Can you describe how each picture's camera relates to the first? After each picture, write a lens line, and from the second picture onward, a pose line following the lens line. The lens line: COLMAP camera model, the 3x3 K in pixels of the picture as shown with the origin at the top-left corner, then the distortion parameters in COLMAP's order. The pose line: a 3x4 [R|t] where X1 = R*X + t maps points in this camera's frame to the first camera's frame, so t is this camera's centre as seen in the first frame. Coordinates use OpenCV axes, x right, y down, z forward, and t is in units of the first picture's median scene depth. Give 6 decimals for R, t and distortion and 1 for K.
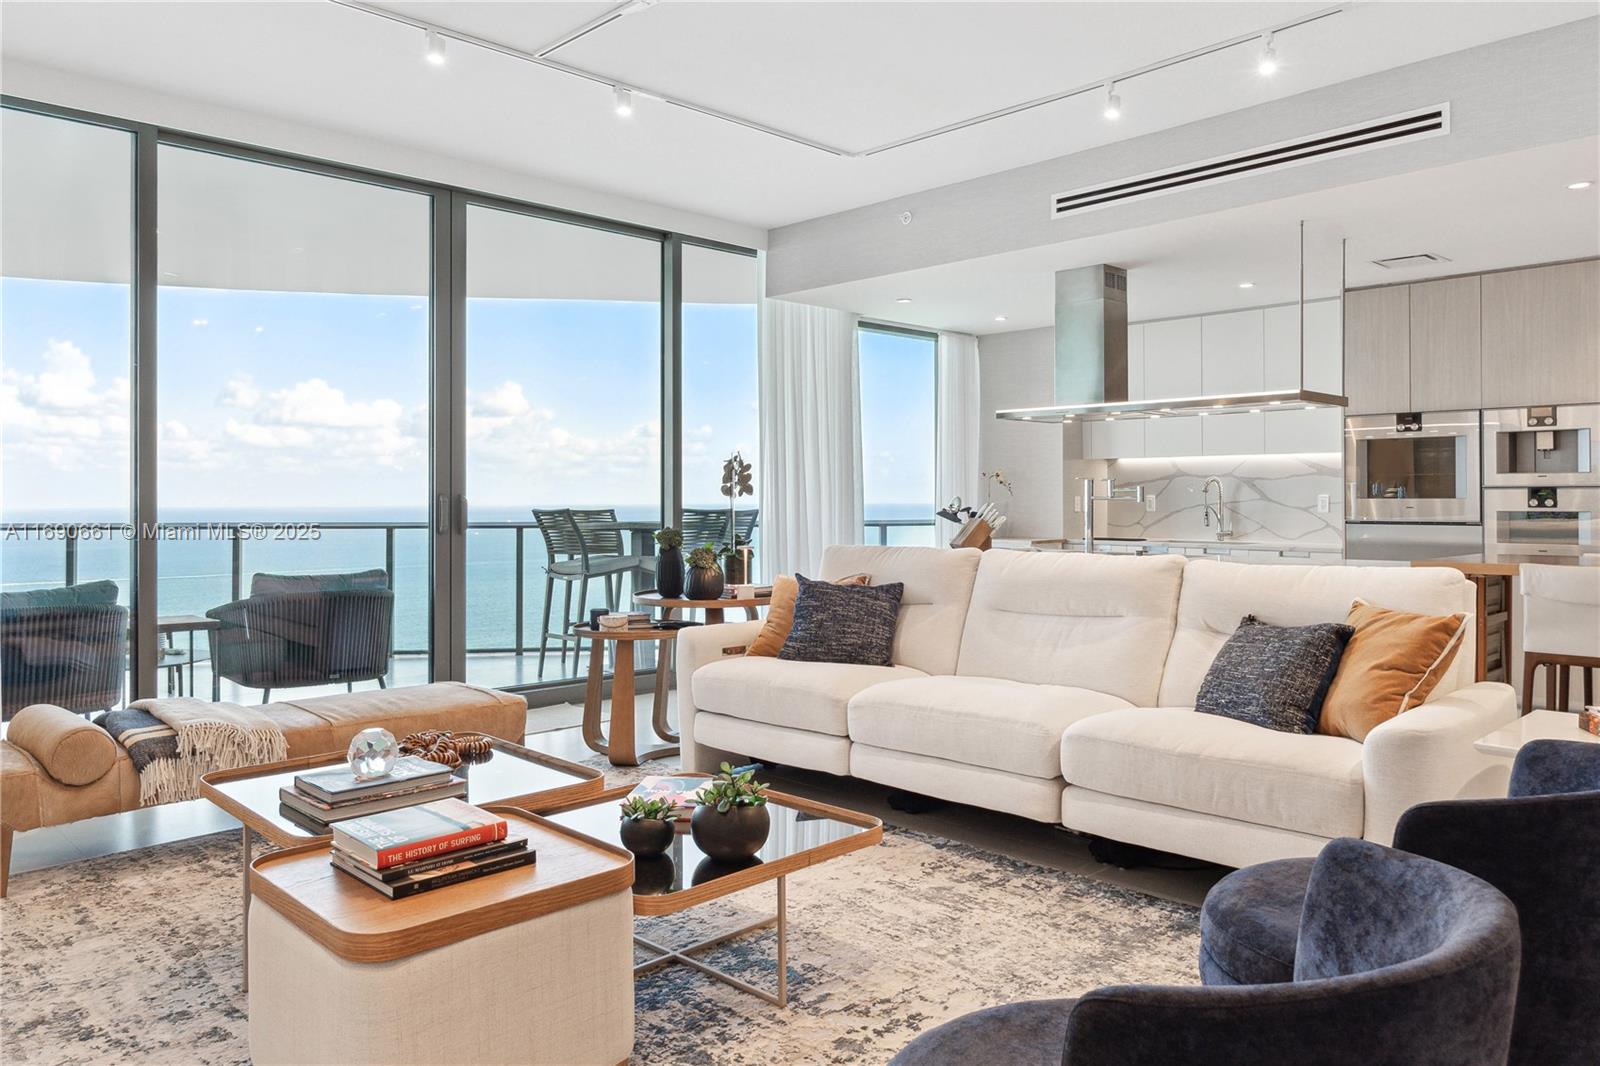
lens RADIAL K [[1164.4, 0, 841.2], [0, 1164.4, 488.7], [0, 0, 1]] dist [0.002220, 0.004516]
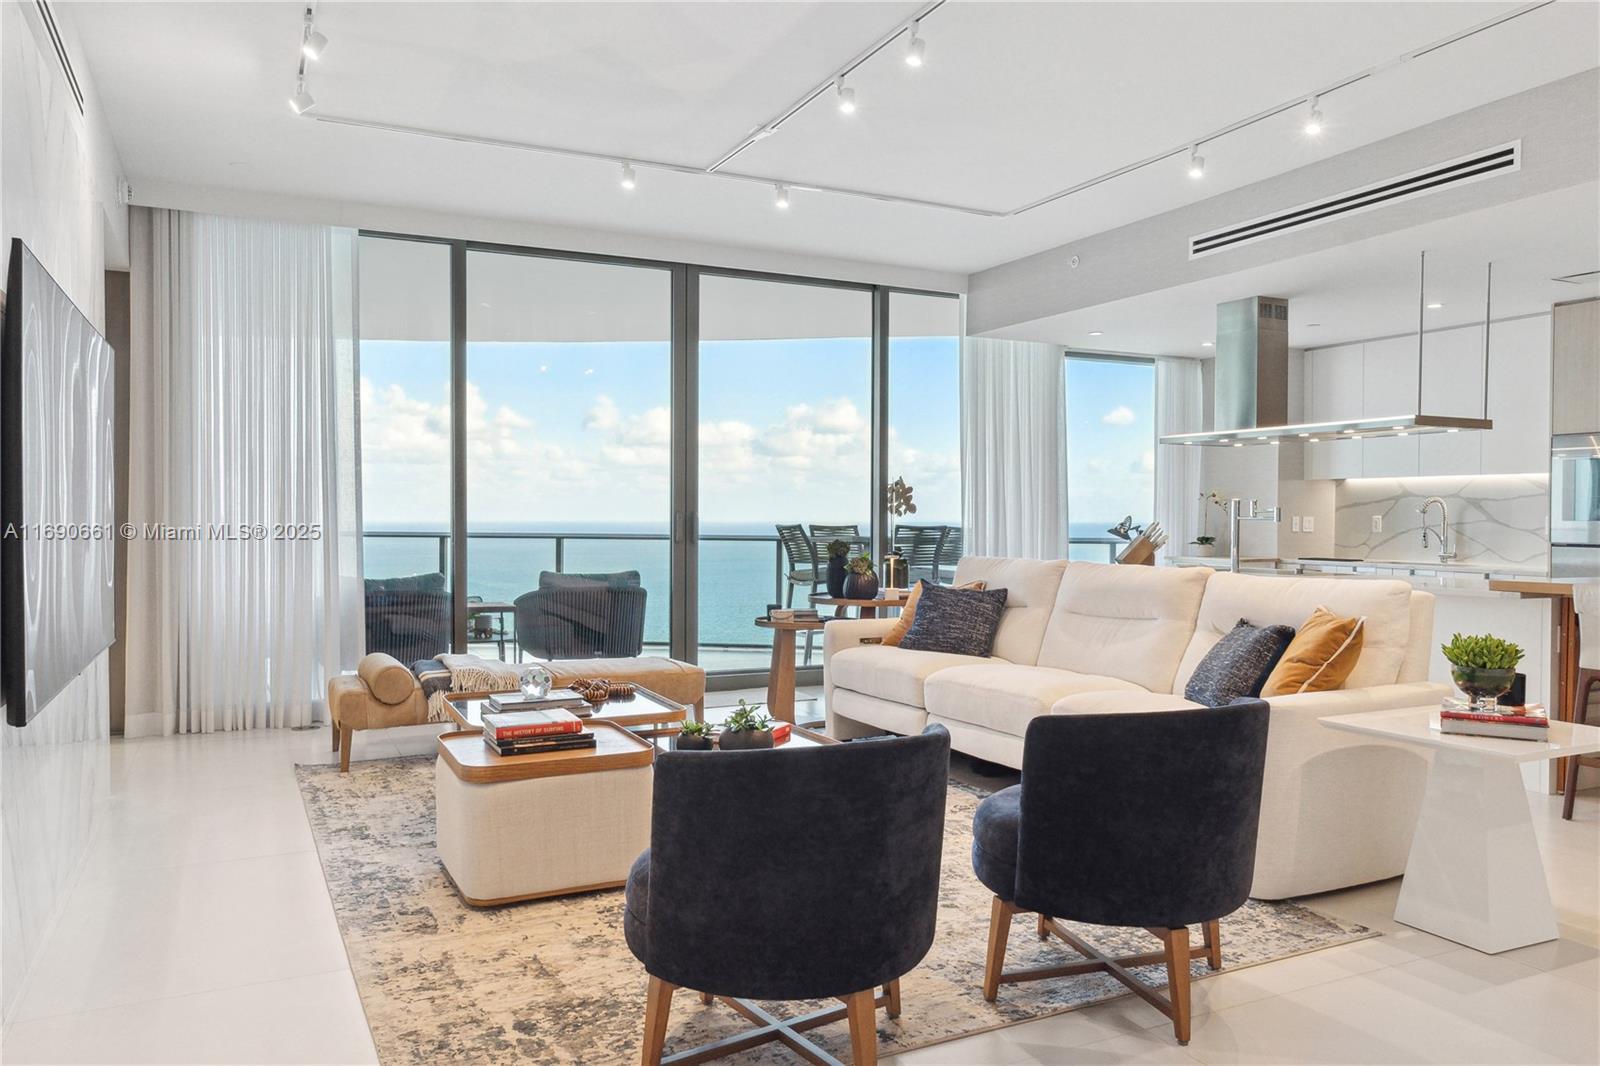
lens RADIAL K [[1164.4, 0, 809.0], [0, 1164.4, 534.5], [0, 0, 1]] dist [0.002220, 0.004516]
pose [[0.951269, 0.011231, -0.308158, 0.202867], [-0.003880, 0.999693, 0.024458, -0.001662], [0.308338, -0.022071, 0.951021, -0.162886]]
